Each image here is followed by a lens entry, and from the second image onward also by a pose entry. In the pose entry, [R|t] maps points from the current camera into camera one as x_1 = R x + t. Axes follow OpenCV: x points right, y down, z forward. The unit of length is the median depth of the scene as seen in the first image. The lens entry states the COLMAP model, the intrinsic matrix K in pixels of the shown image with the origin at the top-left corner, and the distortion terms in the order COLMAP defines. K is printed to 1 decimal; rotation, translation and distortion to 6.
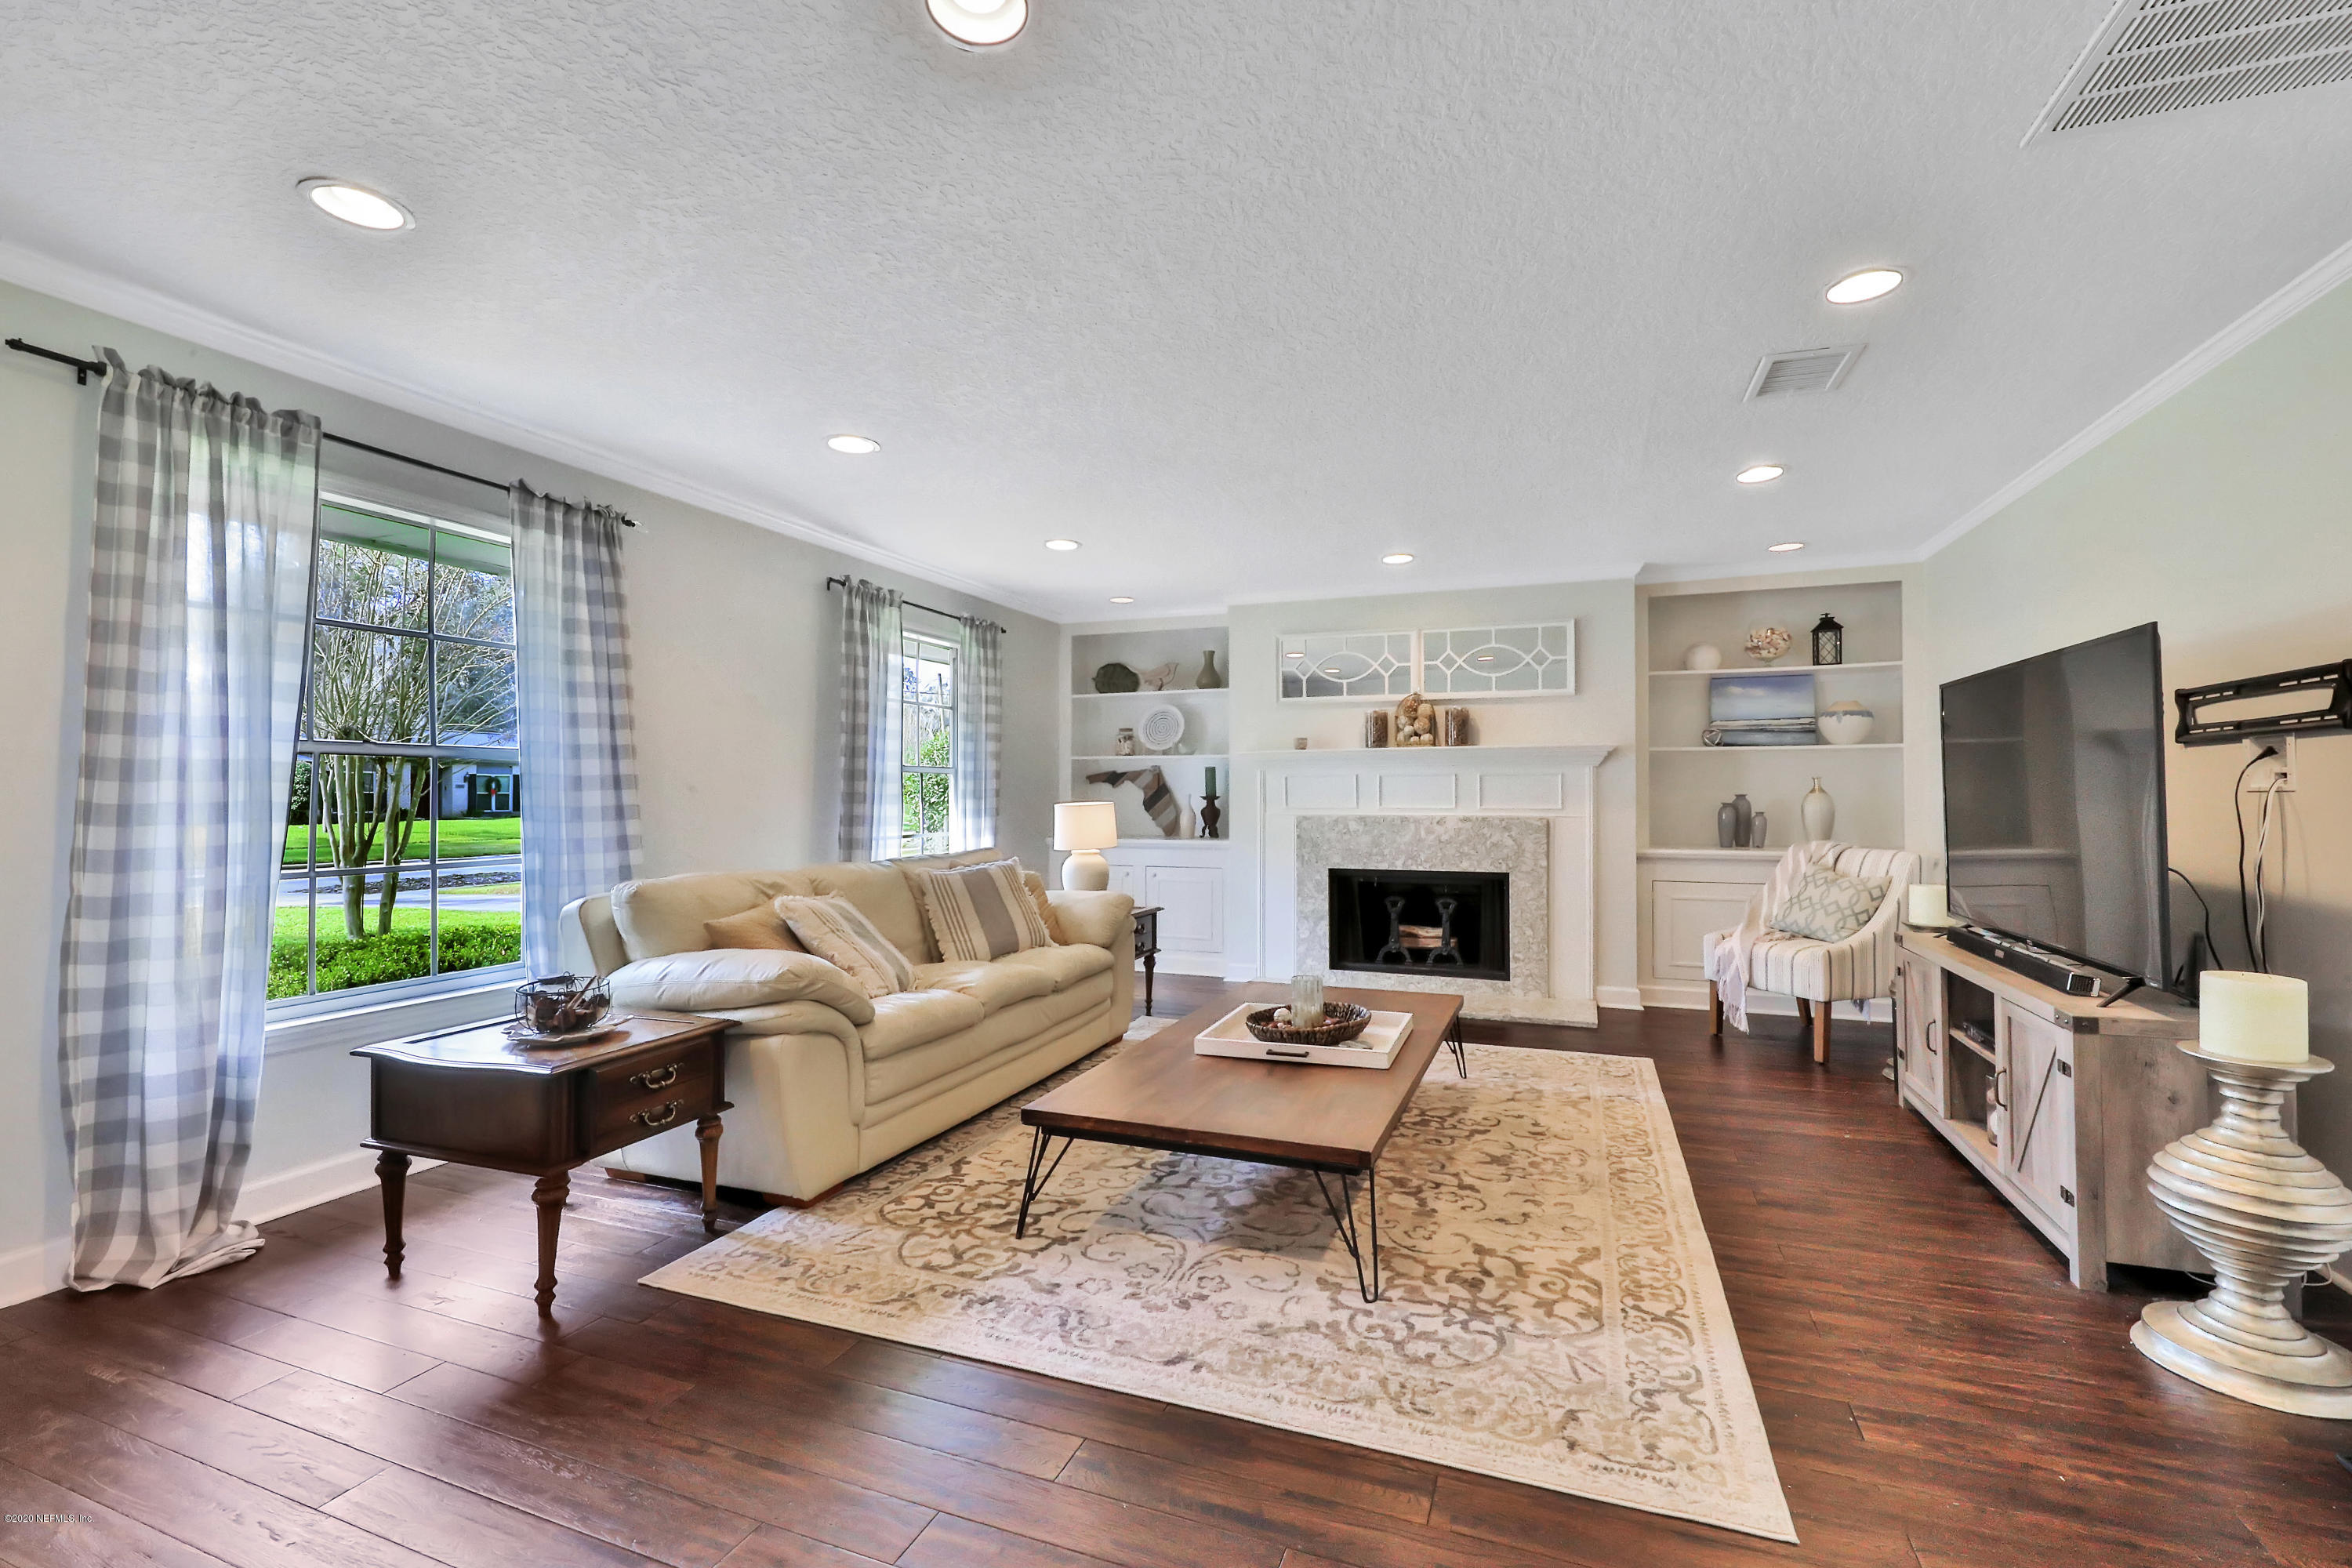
lens RADIAL K [[1007.9, 0, 1197.5], [0, 1007.9, 788.3], [0, 0, 1]] dist [0.013425, -0.000260]
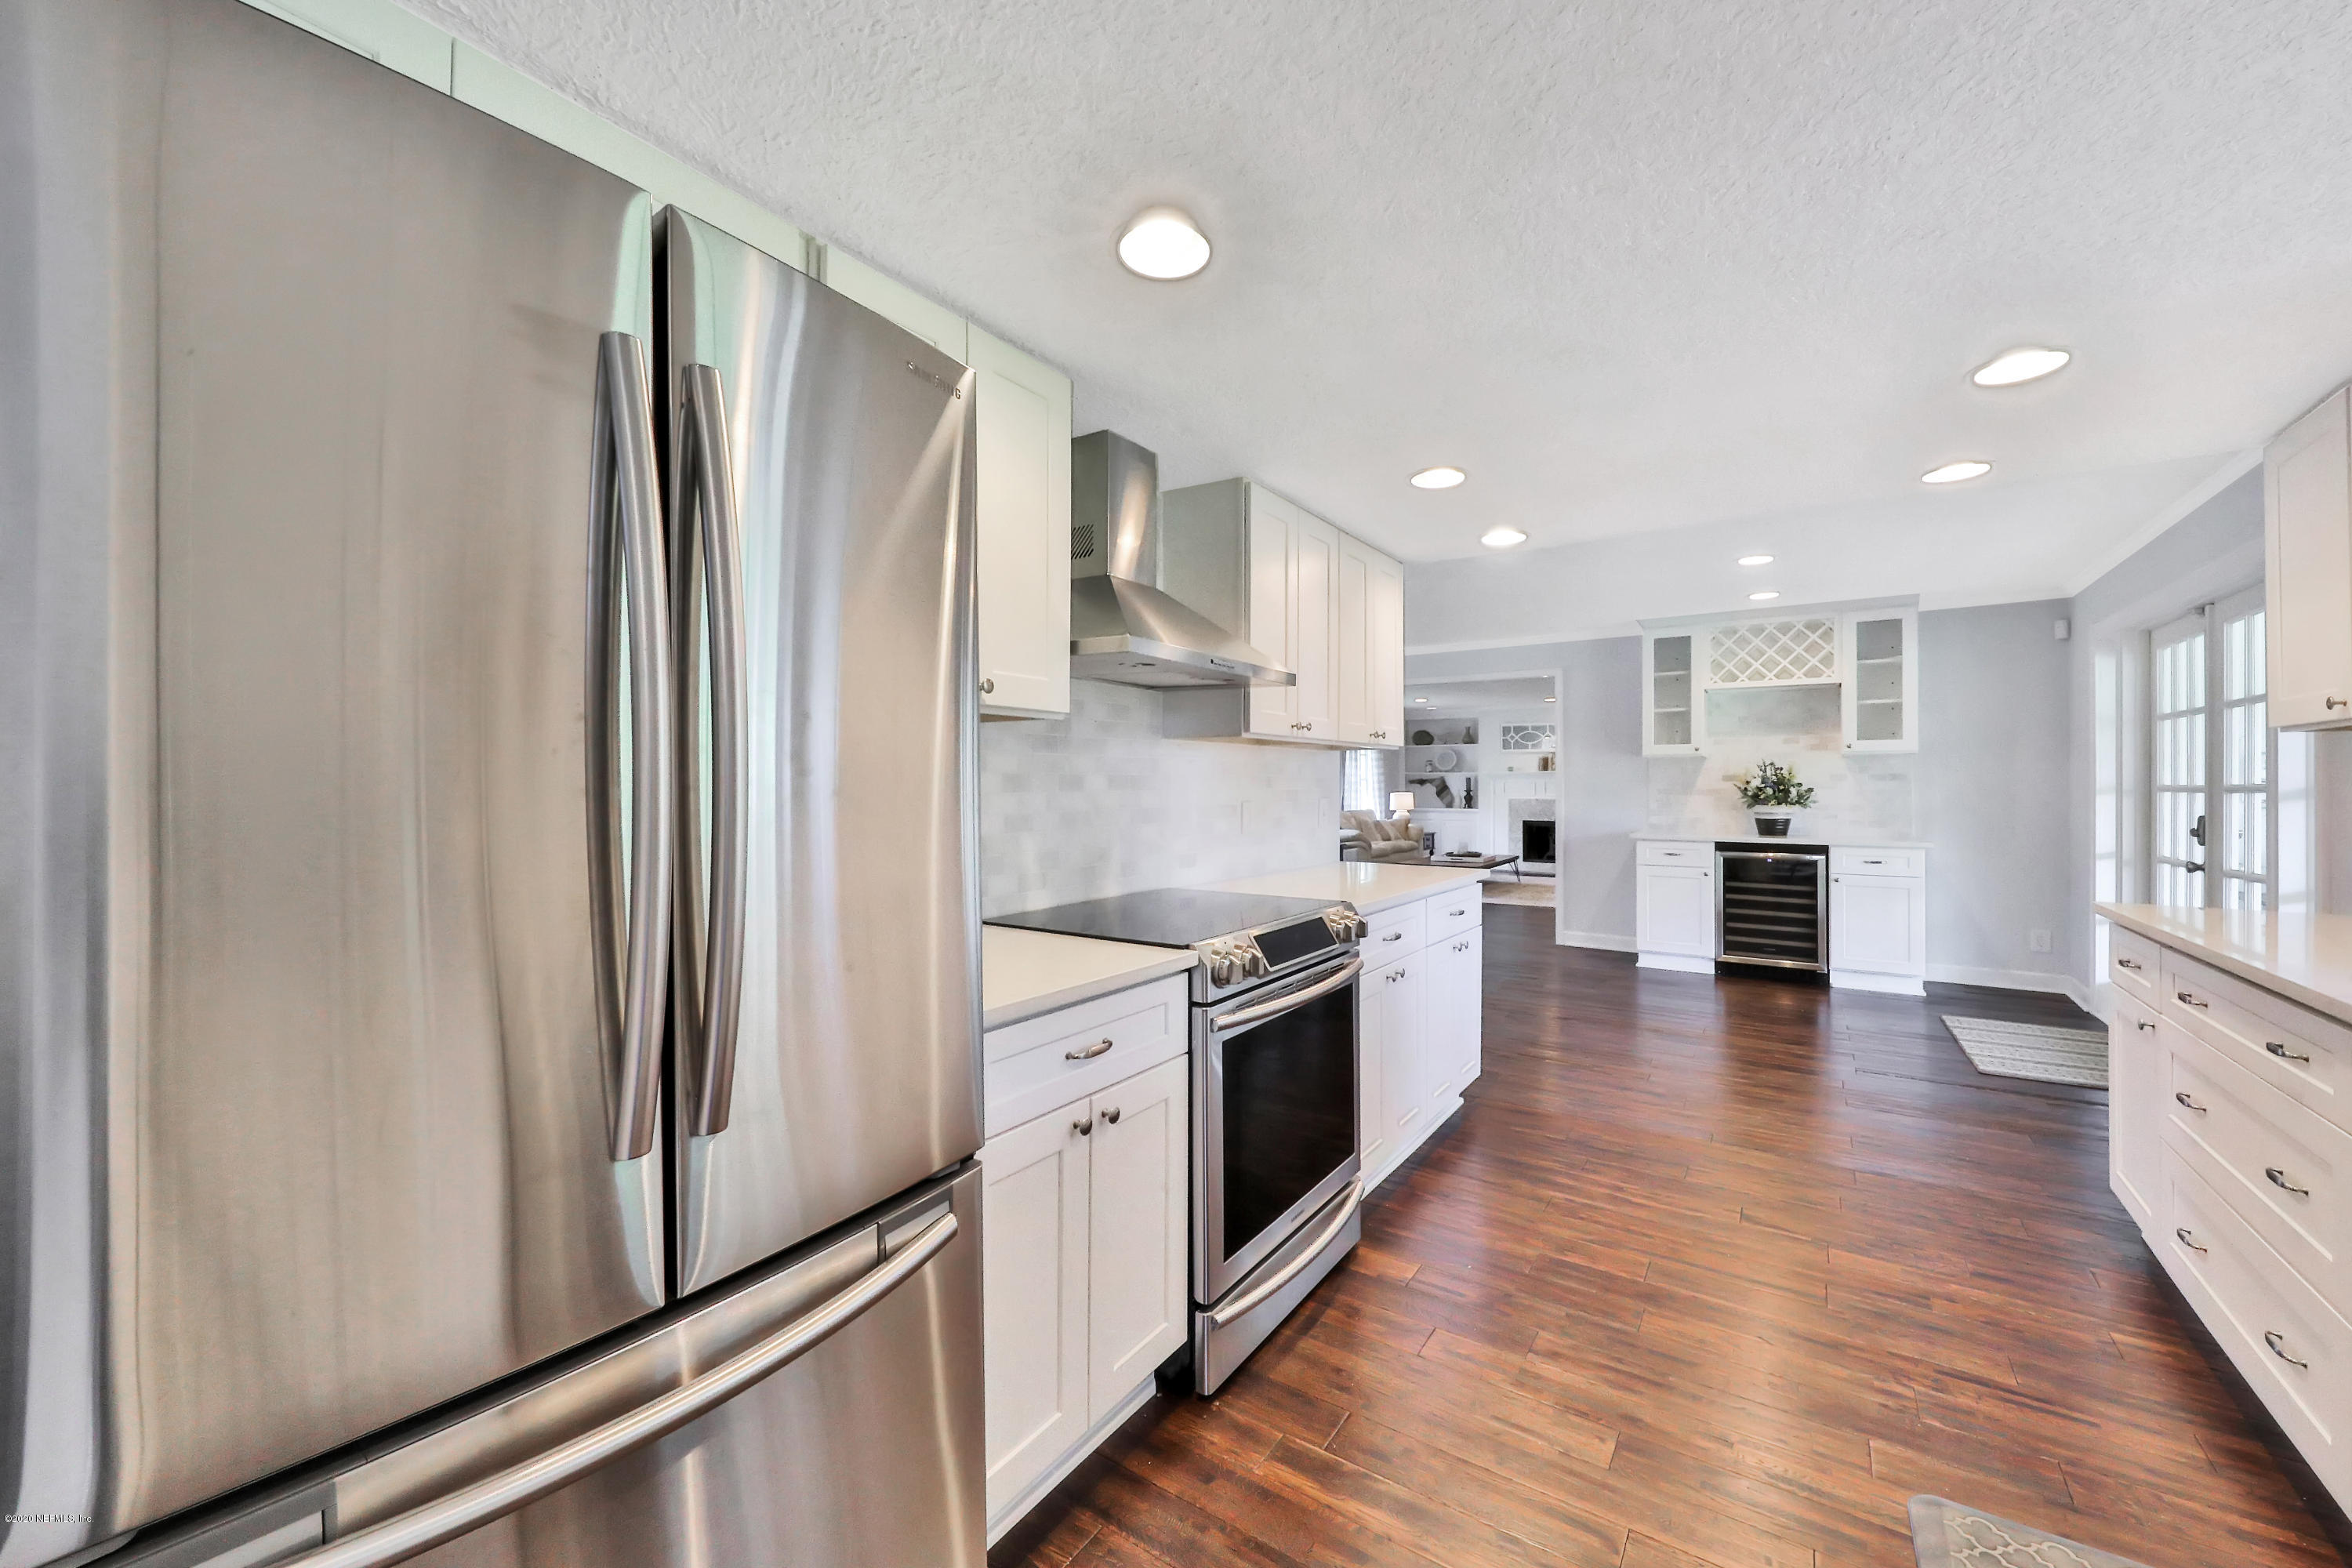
lens RADIAL K [[927.5, 0, 1175.3], [0, 927.5, 779.6], [0, 0, 1]] dist [-0.000611, -0.000101]
pose [[0.973305, -0.001089, -0.229512, -0.188076], [0.002531, 0.999979, 0.005987, -0.037375], [0.229500, -0.006408, 0.973287, -1.498788]]
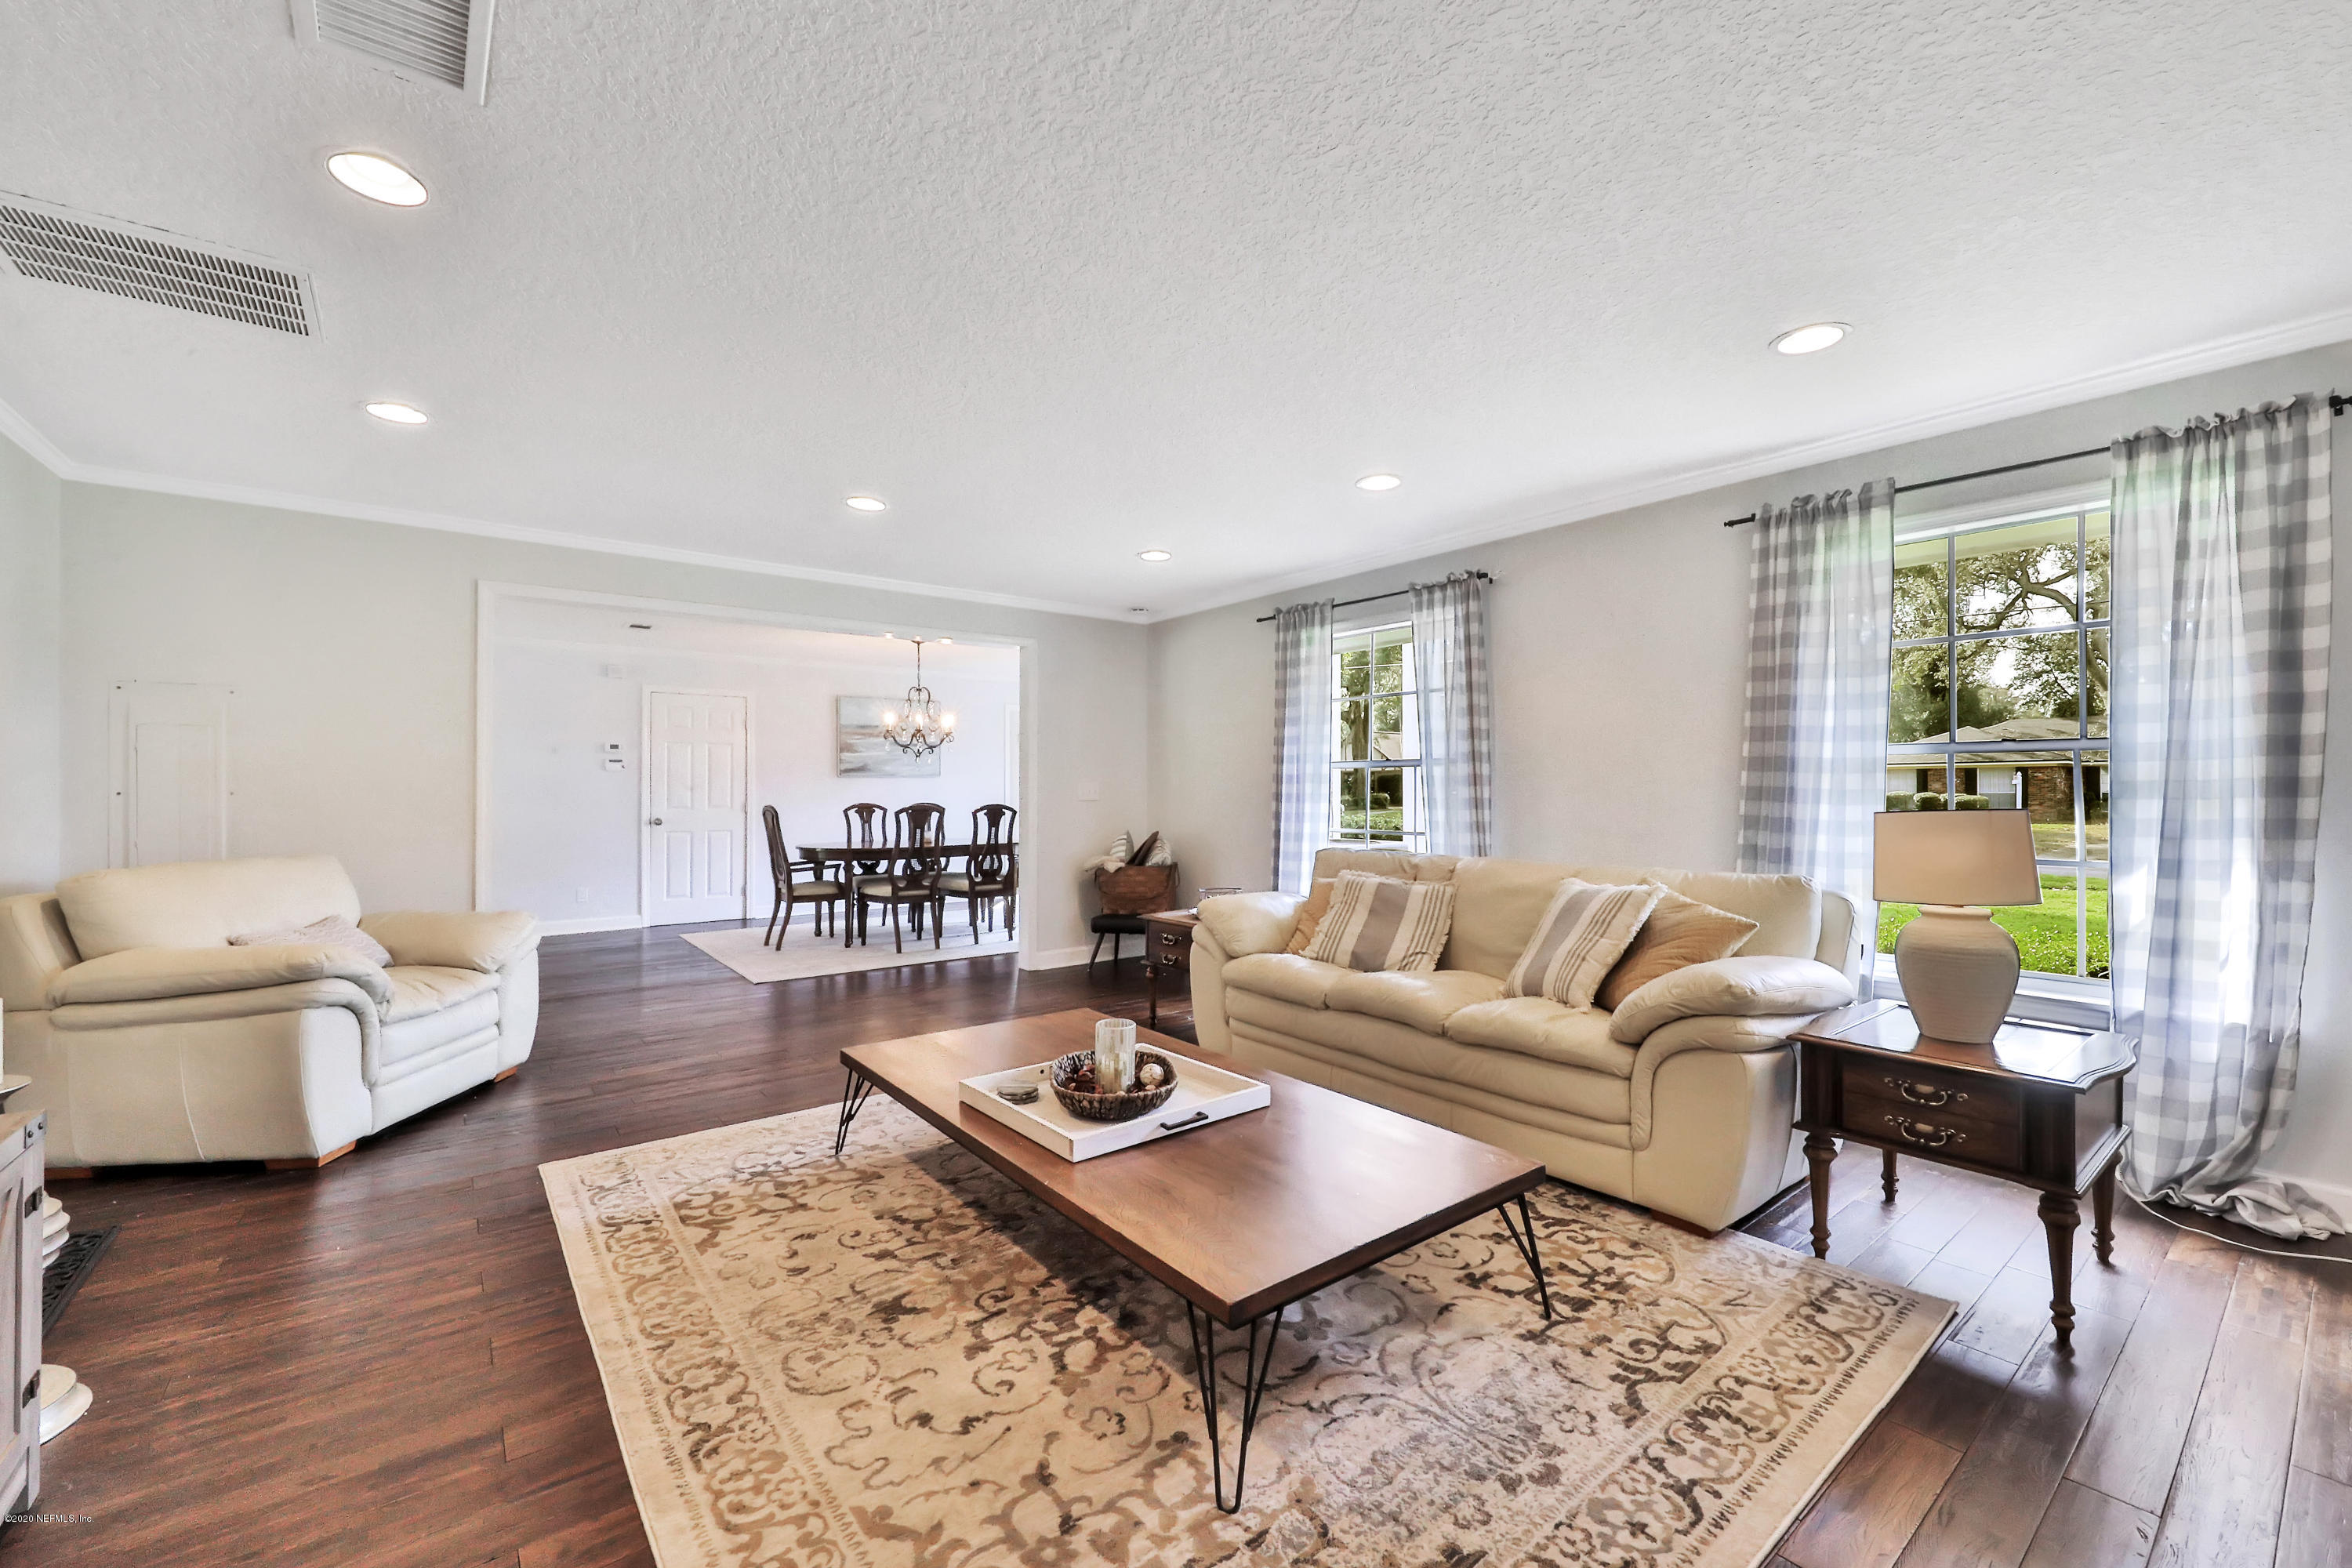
lens RADIAL K [[927.5, 0, 1187.4], [0, 927.5, 787.4], [0, 0, 1]] dist [-0.000611, -0.000101]
pose [[-0.506981, 0.002737, -0.861953, 0.437252], [0.009260, 0.999955, -0.002271, 0.002225], [0.861907, -0.009133, -0.506983, 0.876356]]
